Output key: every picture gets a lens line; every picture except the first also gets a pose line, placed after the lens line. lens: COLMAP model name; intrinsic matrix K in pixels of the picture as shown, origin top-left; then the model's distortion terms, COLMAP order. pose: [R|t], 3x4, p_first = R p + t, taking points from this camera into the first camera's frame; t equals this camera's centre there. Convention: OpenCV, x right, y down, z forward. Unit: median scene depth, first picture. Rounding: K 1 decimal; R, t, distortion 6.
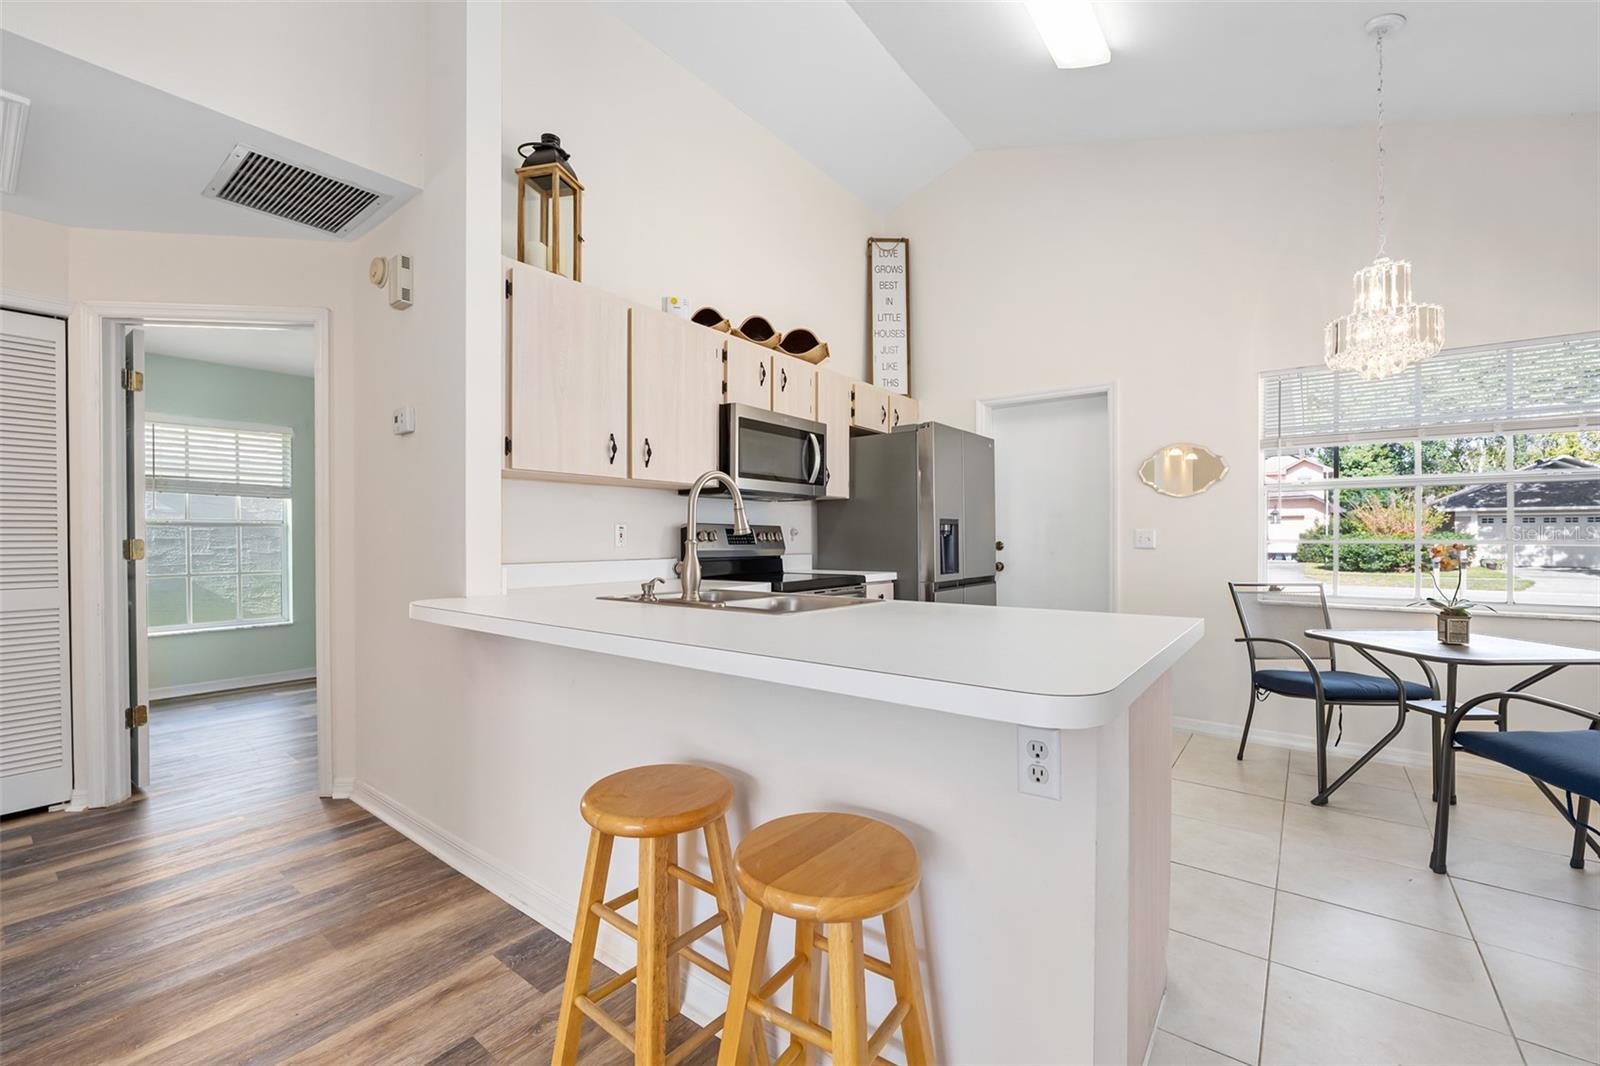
lens RADIAL K [[659.8, 0, 824.5], [0, 659.8, 540.9], [0, 0, 1]] dist [-0.014619, -0.000283]
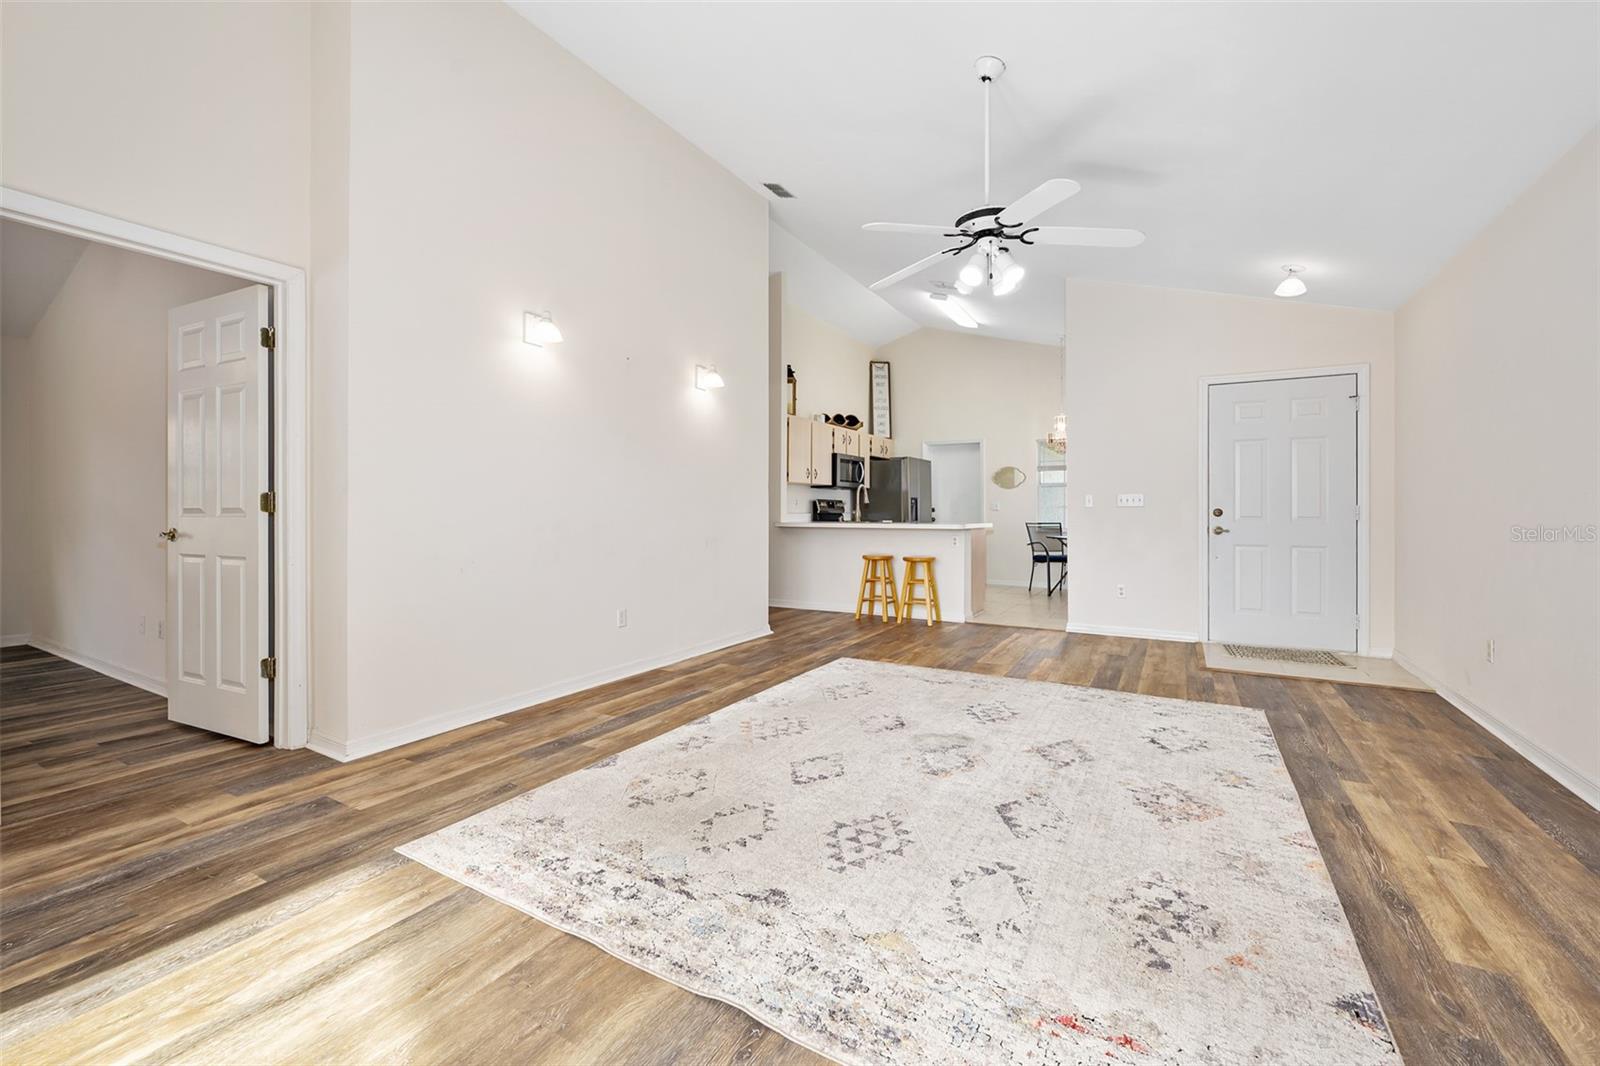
lens RADIAL K [[663.1, 0, 798.3], [0, 663.1, 511.4], [0, 0, 1]] dist [-0.004313, -0.000563]
pose [[0.994621, -0.001827, 0.103568, -0.457804], [0.002470, 0.999978, -0.006082, 0.028659], [-0.103554, 0.006305, 0.994604, -1.274720]]
